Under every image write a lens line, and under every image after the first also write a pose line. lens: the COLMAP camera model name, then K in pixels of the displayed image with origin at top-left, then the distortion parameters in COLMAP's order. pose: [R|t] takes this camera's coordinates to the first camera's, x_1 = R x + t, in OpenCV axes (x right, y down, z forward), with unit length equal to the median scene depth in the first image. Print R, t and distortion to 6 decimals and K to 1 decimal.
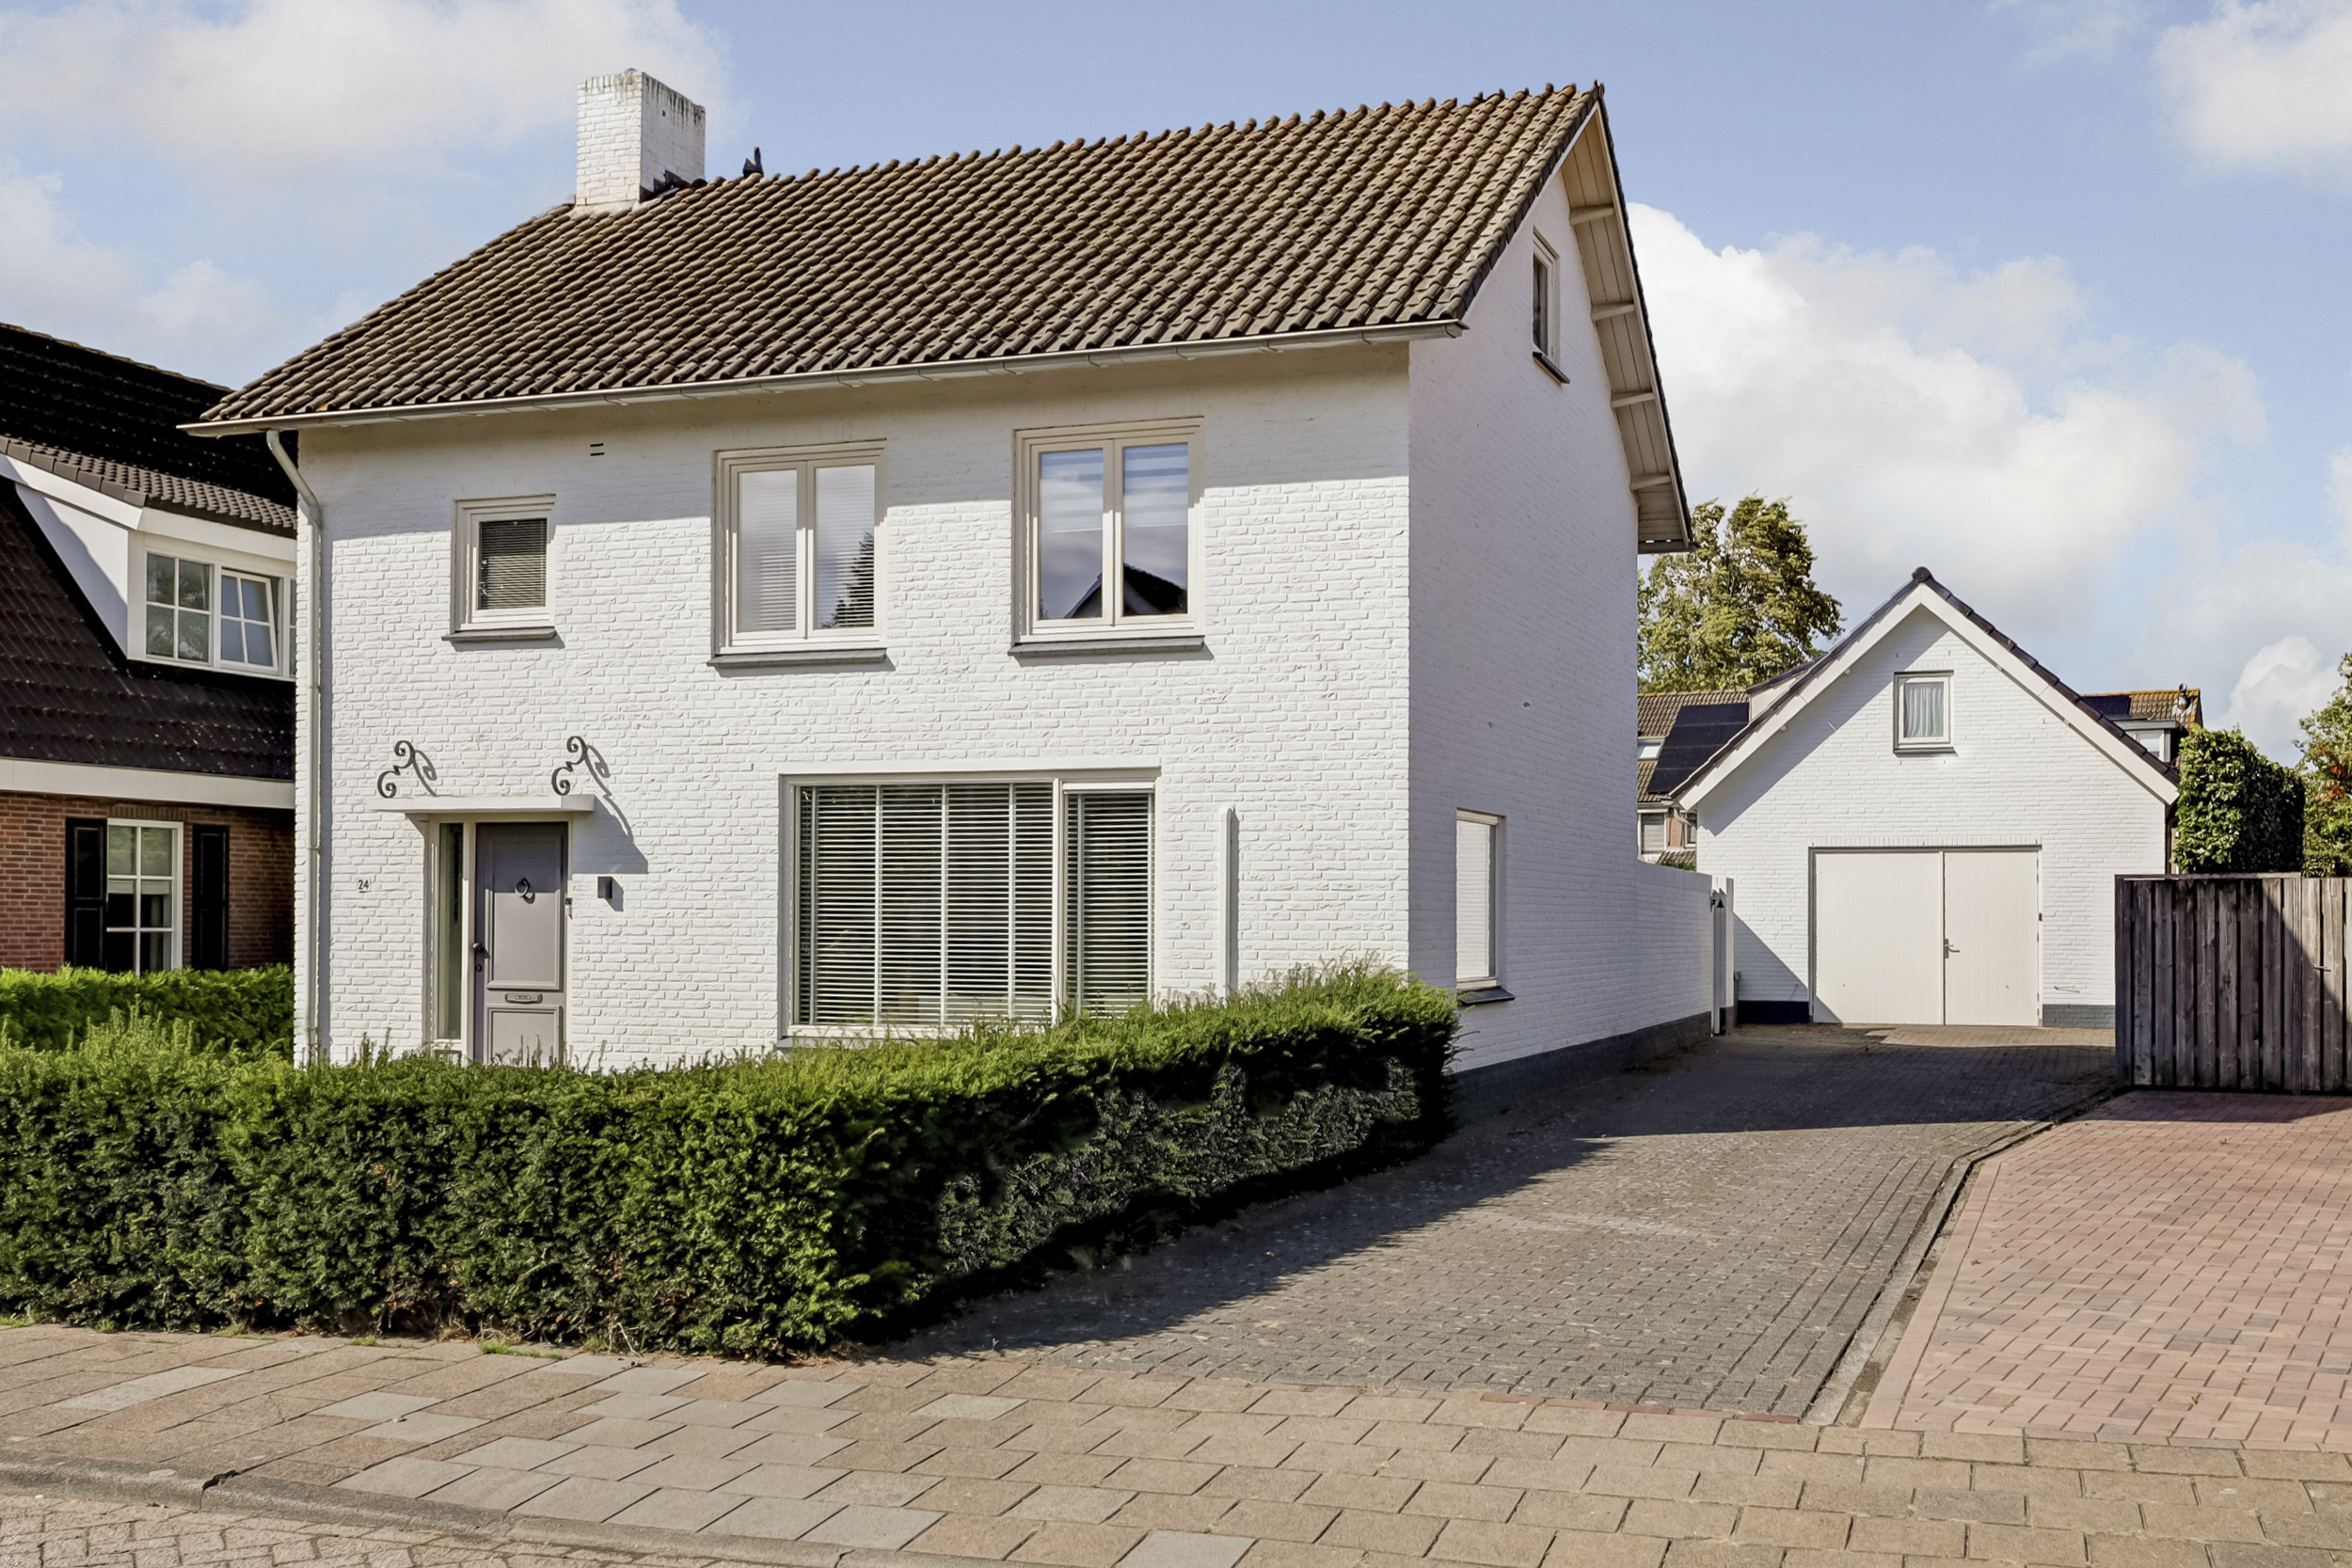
lens RADIAL K [[2151.1, 0, 1188.8], [0, 2151.1, 915.2], [0, 0, 1]] dist [-0.000988, 0.004670]
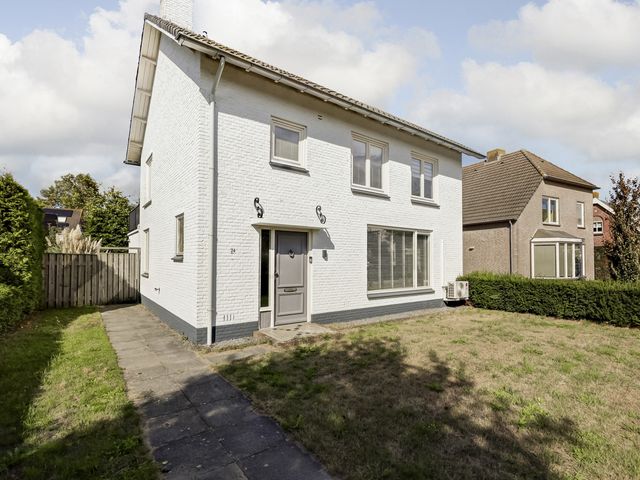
lens RADIAL K [[314.3, 0, 318.9], [0, 314.3, 248.8], [0, 0, 1]] dist [-0.001244, -0.000138]
pose [[0.569768, 0.022421, 0.821499, -0.655666], [-0.006271, 0.999717, -0.022935, -0.009114], [-0.821781, 0.007916, 0.569748, 0.731744]]
